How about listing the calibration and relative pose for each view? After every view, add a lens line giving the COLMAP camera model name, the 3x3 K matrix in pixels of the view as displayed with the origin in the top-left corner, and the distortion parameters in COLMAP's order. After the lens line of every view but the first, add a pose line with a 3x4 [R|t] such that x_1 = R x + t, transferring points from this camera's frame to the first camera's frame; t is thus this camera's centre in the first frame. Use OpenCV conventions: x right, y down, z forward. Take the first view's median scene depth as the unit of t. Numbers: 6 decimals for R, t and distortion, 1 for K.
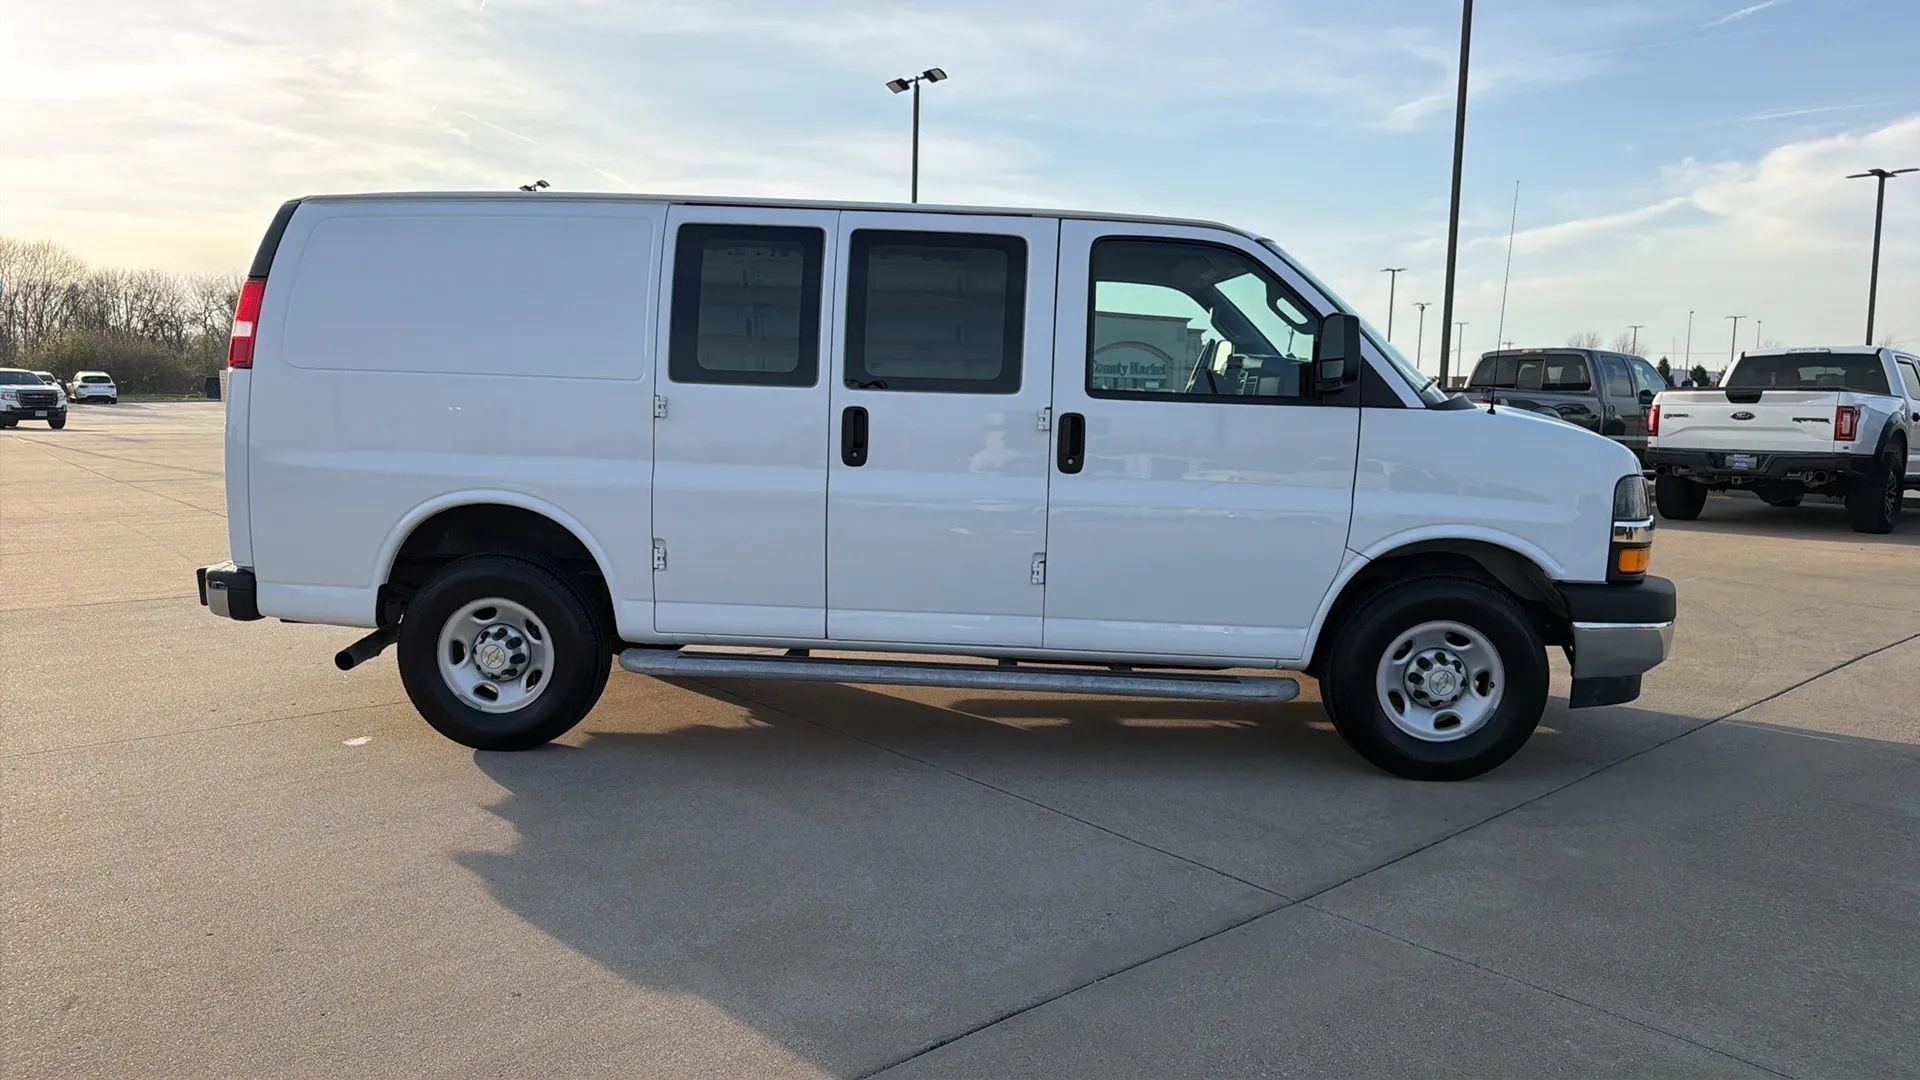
lens RADIAL K [[1304.8, 0, 937.0], [0, 1304.8, 548.1], [0, 0, 1]] dist [0.037444, -0.039677]
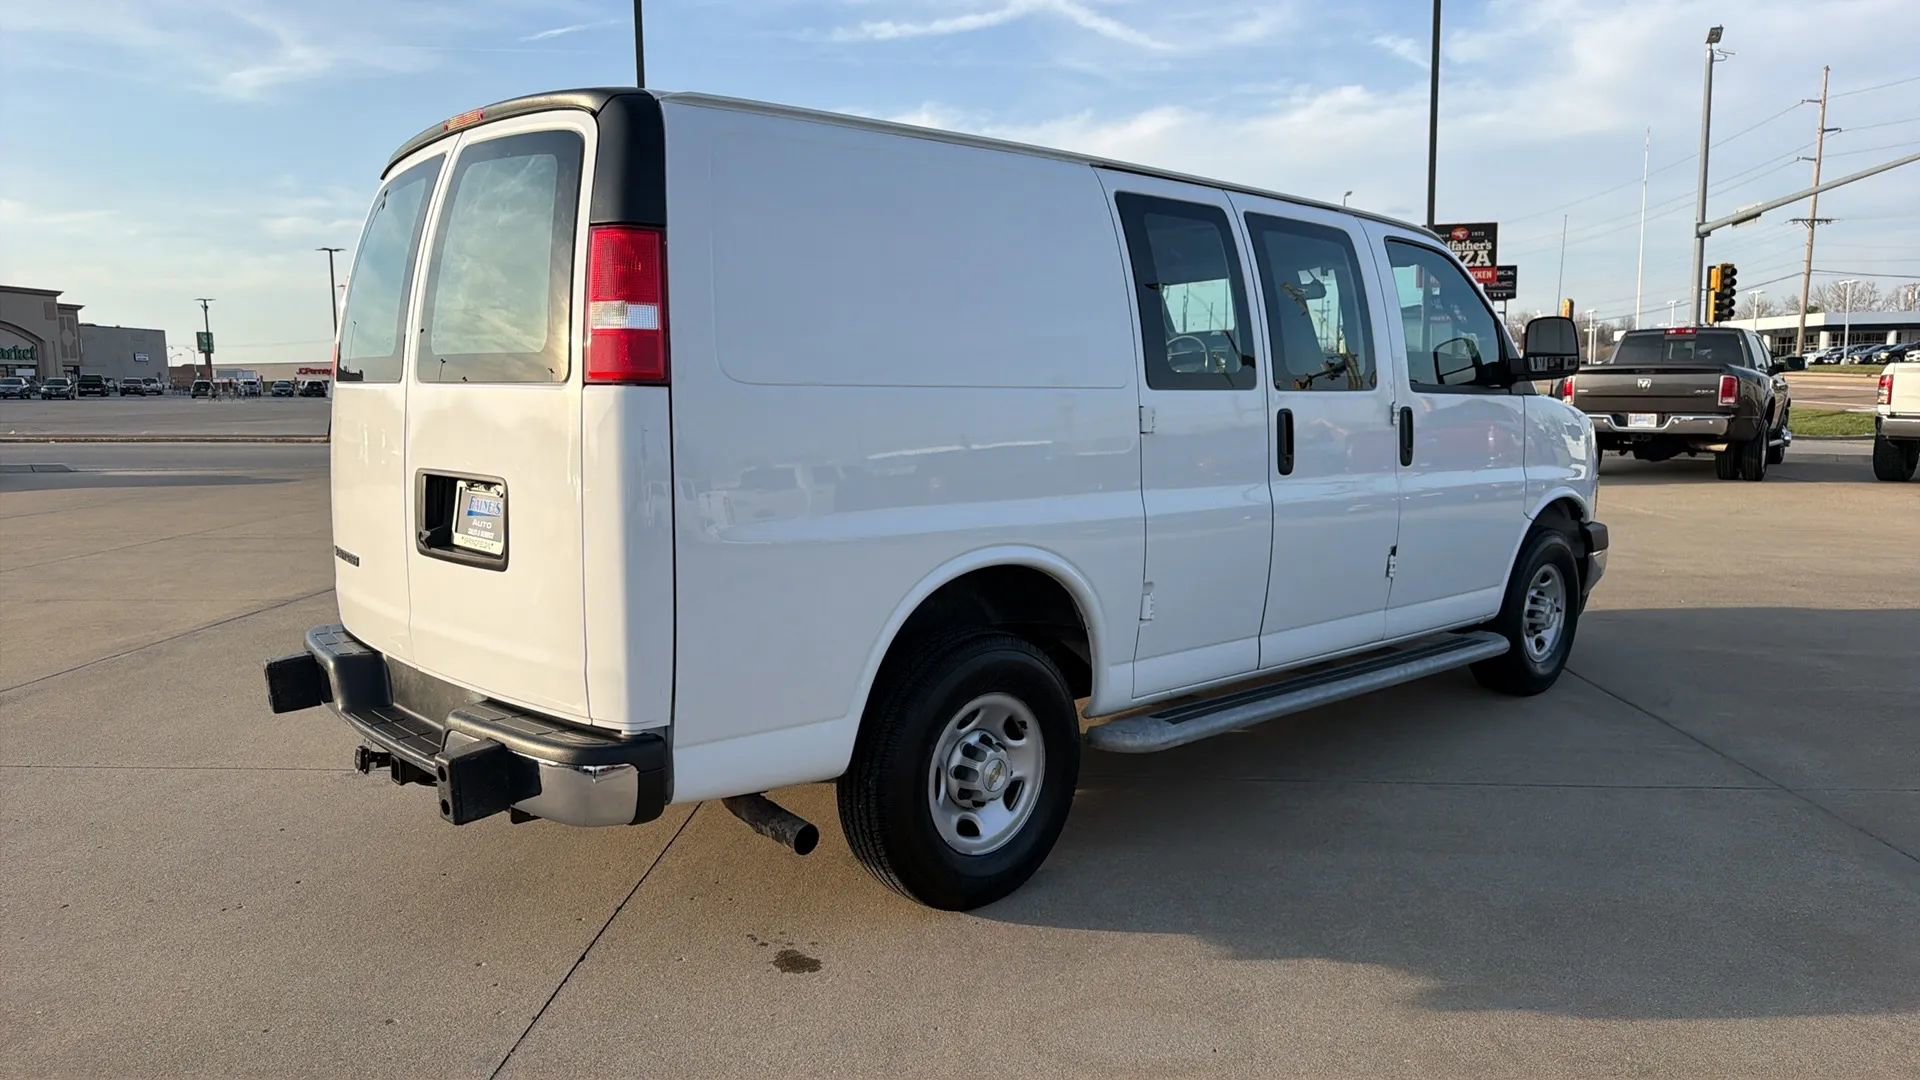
lens RADIAL K [[1303.3, 0, 941.5], [0, 1303.3, 549.1], [0, 0, 1]] dist [0.037086, -0.045197]
pose [[0.690480, -0.113486, 0.714394, -0.879105], [0.104399, 0.992911, 0.056825, -0.087249], [-0.715778, 0.035345, 0.697433, 0.528485]]
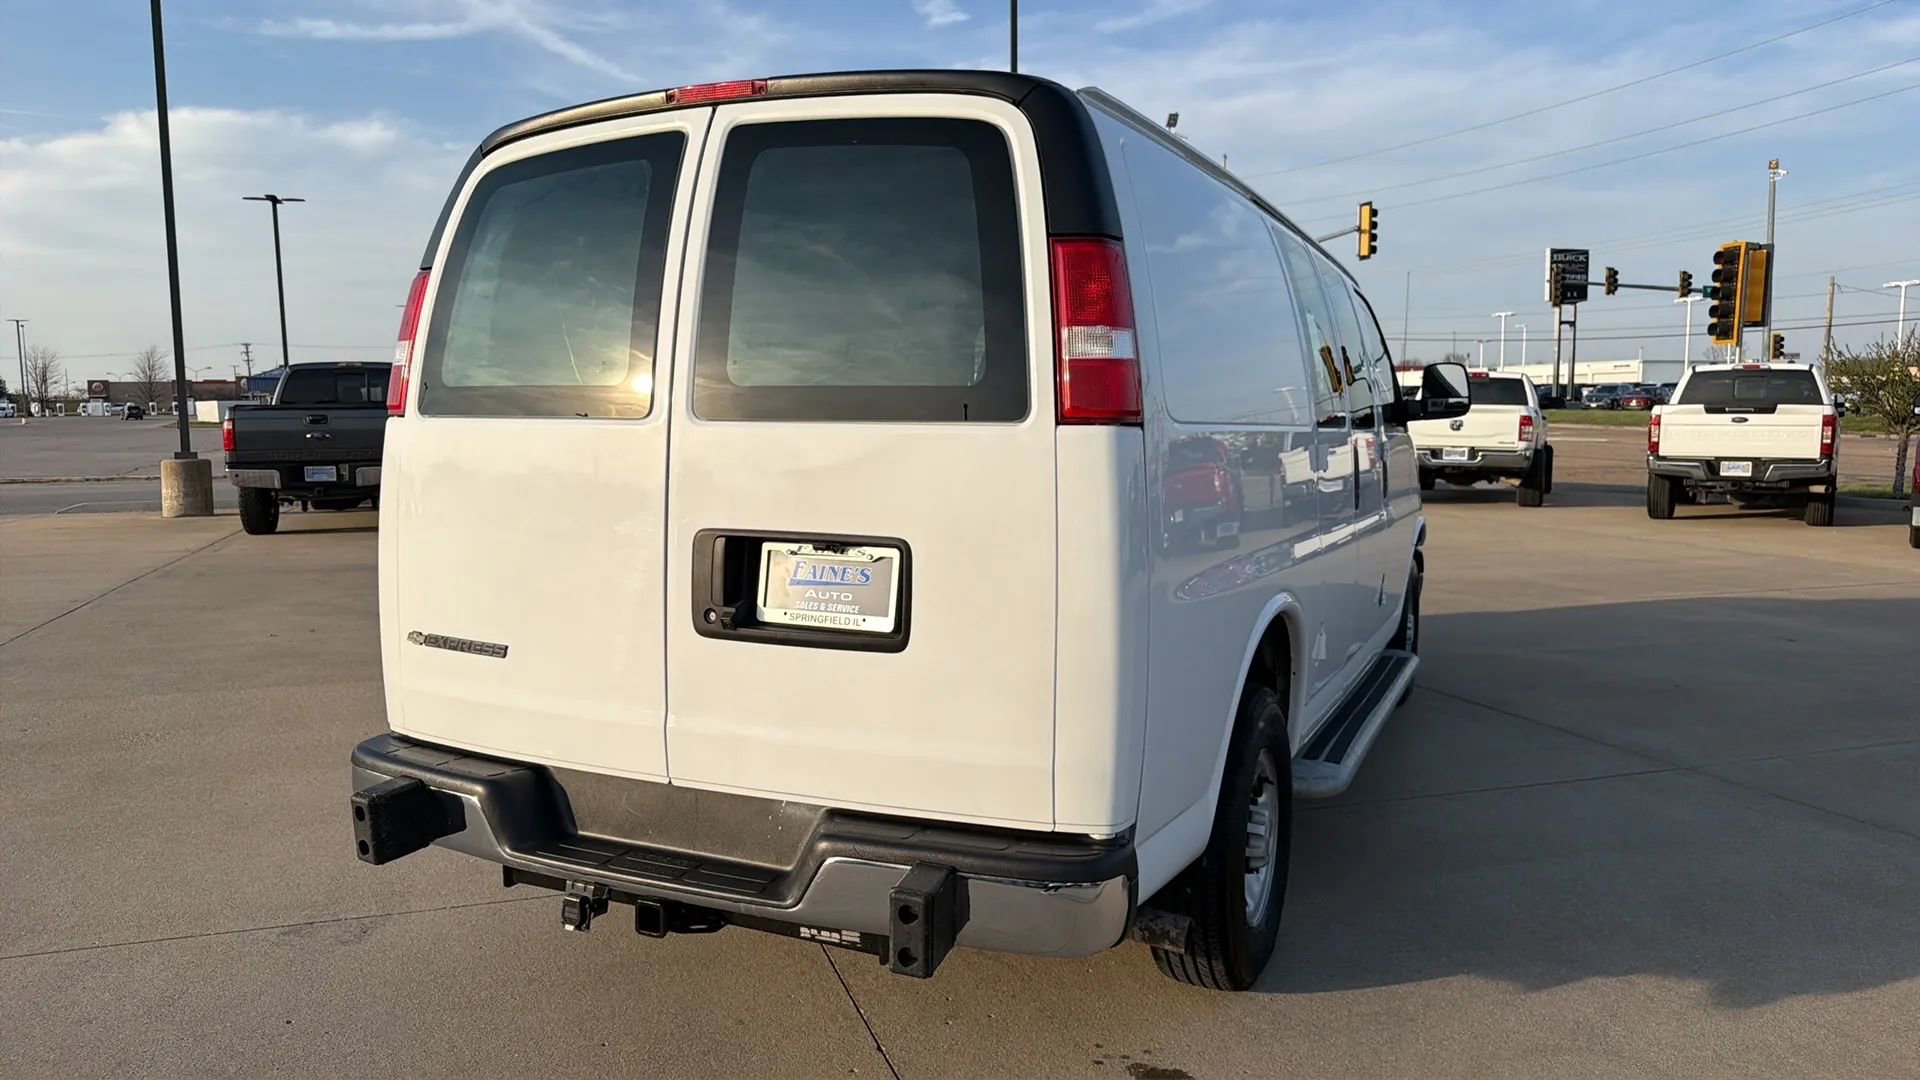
lens RADIAL K [[1303.3, 0, 949.7], [0, 1303.3, 543.3], [0, 0, 1]] dist [0.037086, -0.045197]
pose [[0.361421, -0.109980, 0.925894, -1.034334], [0.117071, 0.990513, 0.071957, -0.139463], [-0.925024, 0.082389, 0.370867, 0.910909]]
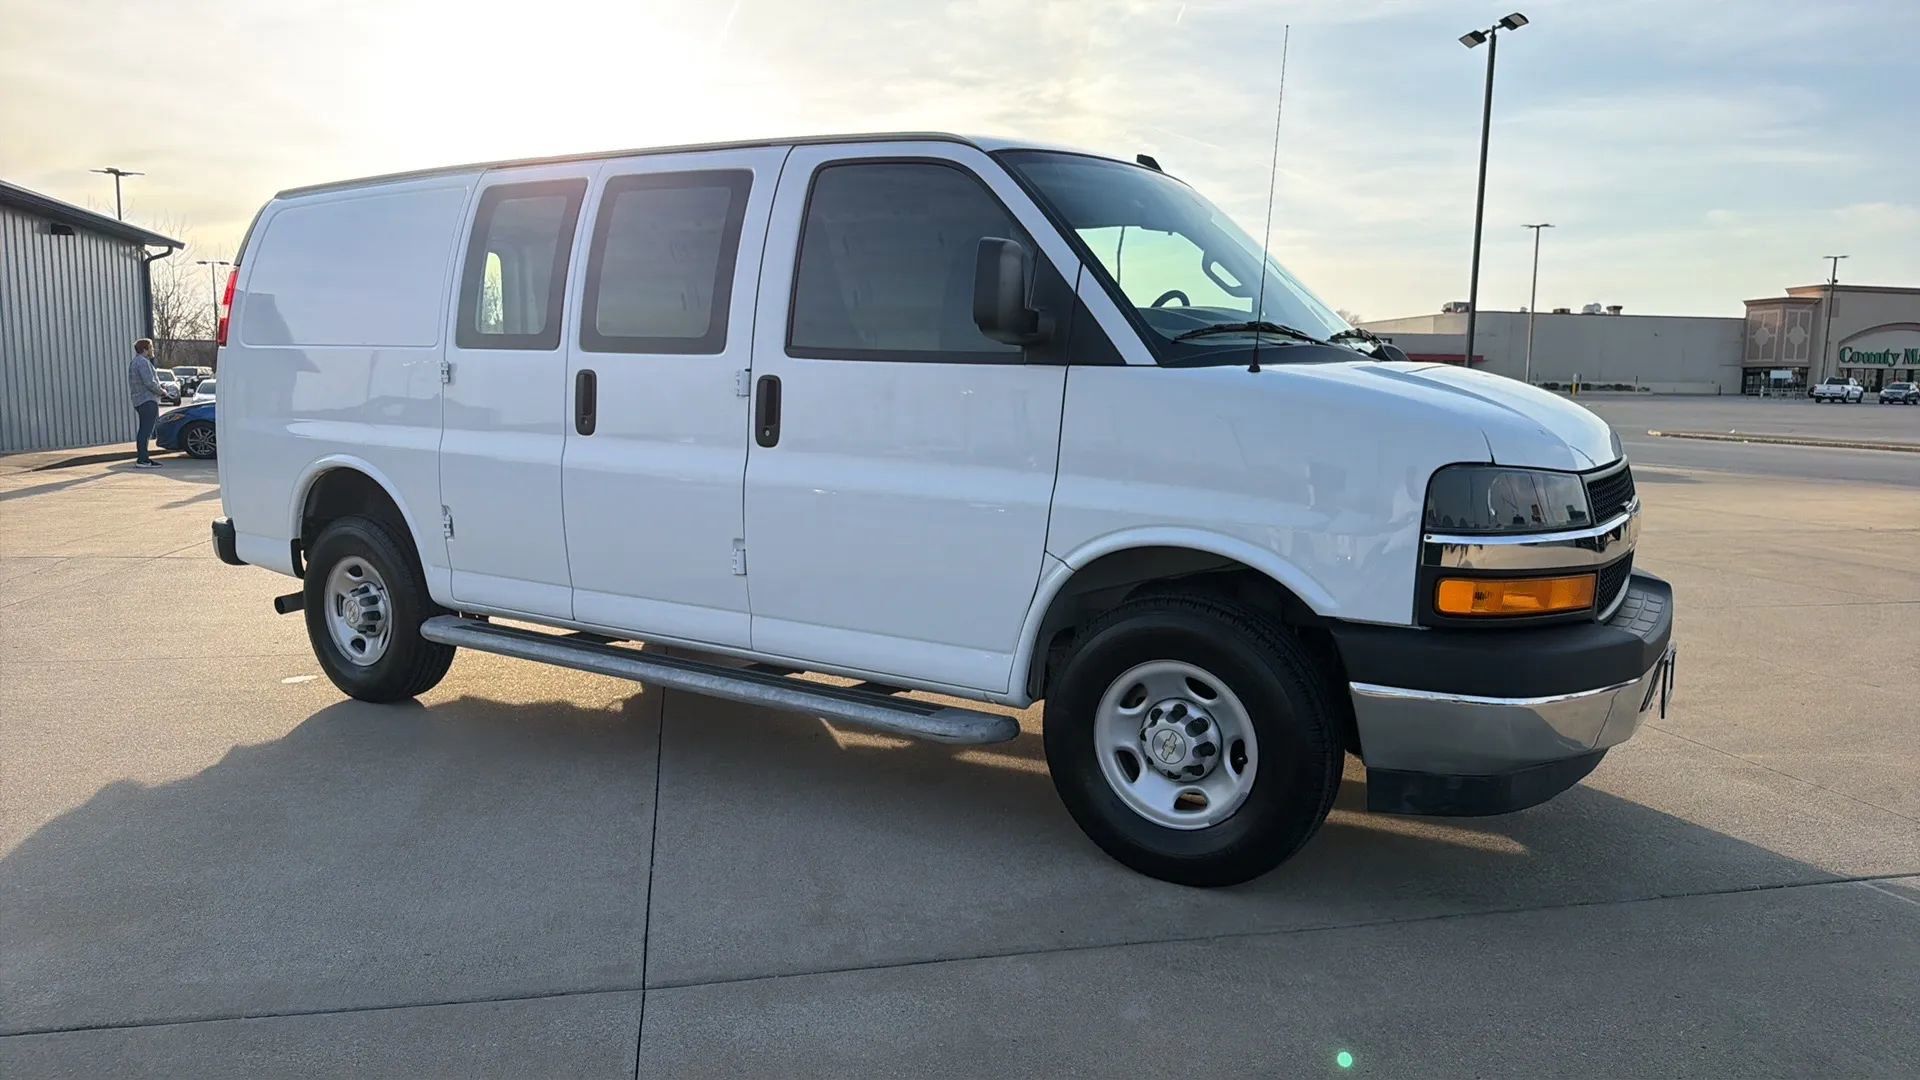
lens RADIAL K [[1303.3, 0, 930.6], [0, 1303.3, 560.4], [0, 0, 1]] dist [0.037086, -0.045197]
pose [[0.874707, 0.058763, -0.481077, 0.594390], [-0.054773, 0.998249, 0.022345, -0.008017], [0.481548, 0.006805, 0.876393, 0.301158]]
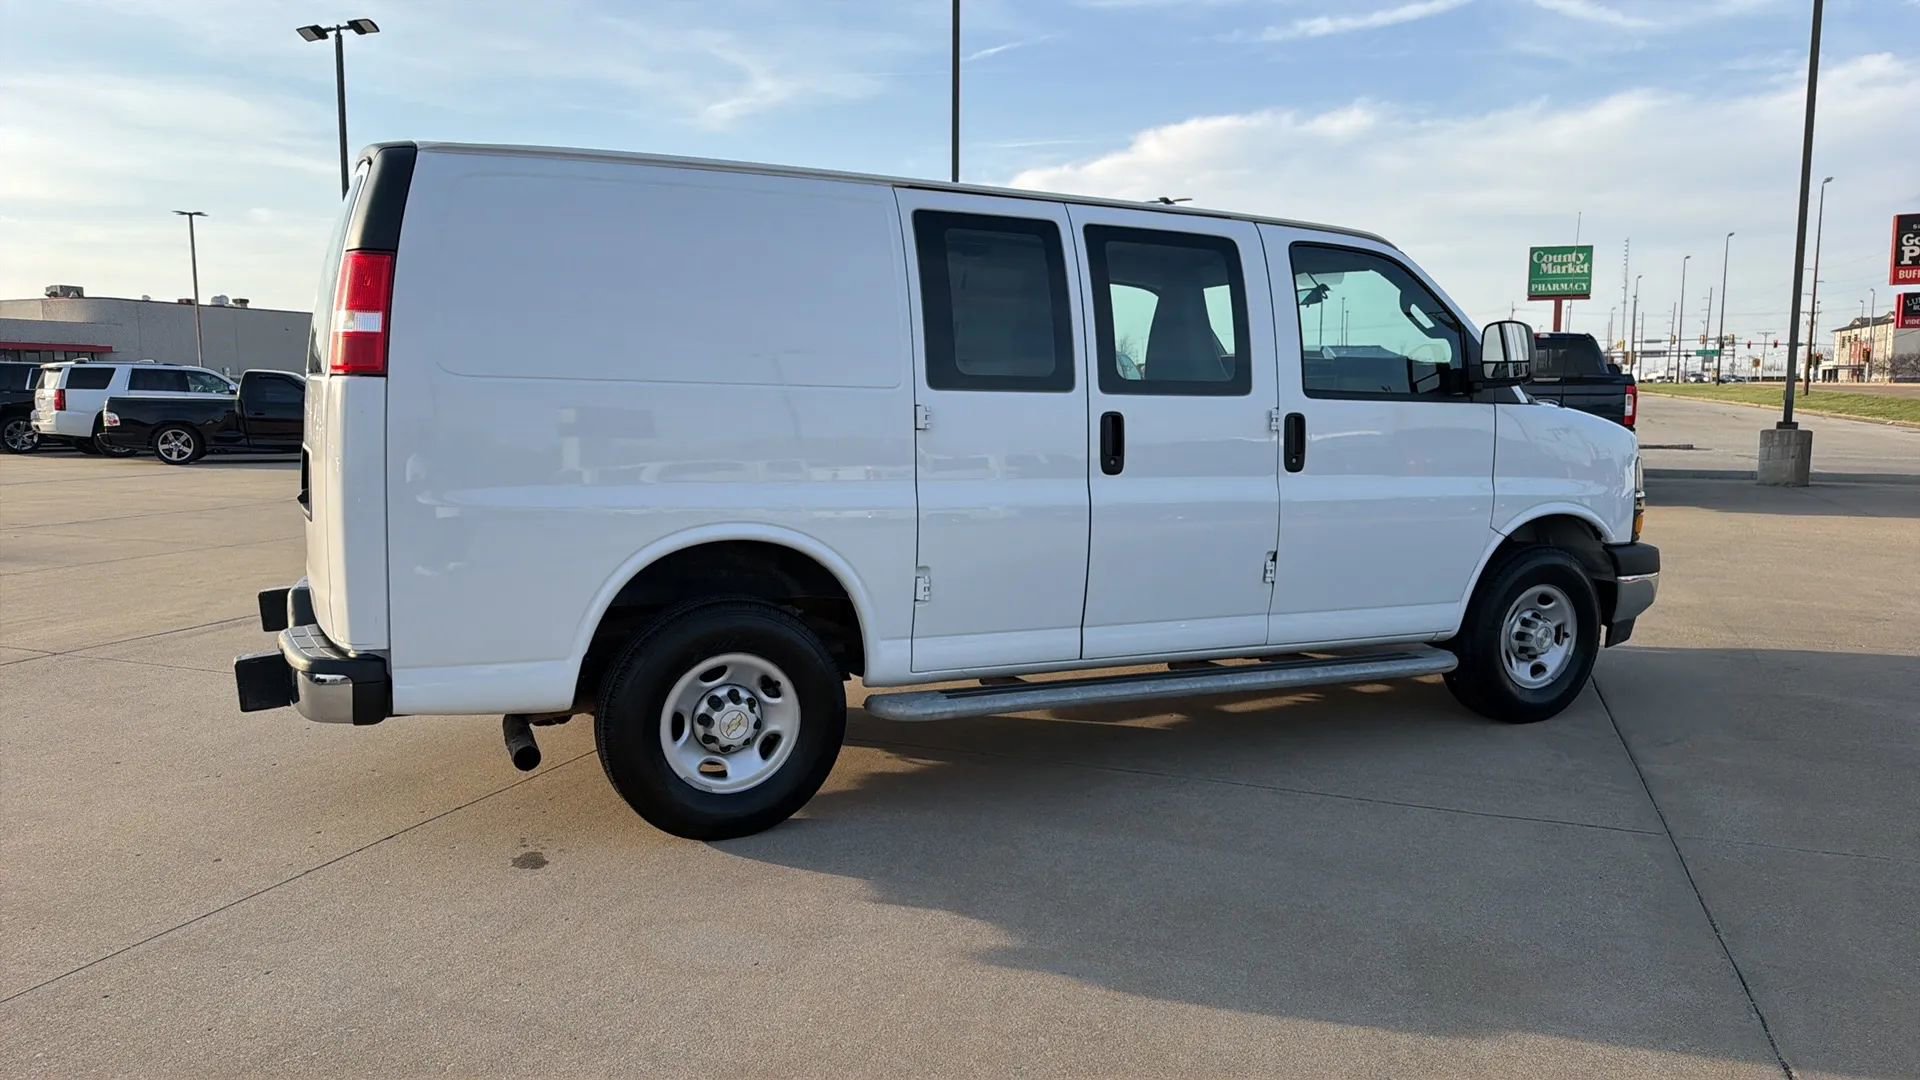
lens RADIAL K [[1303.3, 0, 949.5], [0, 1303.3, 548.6], [0, 0, 1]] dist [0.037086, -0.045197]
pose [[0.875171, -0.070366, 0.478670, -0.618560], [0.065930, 0.997483, 0.026091, -0.041034], [-0.479301, 0.008724, 0.877607, 0.221112]]
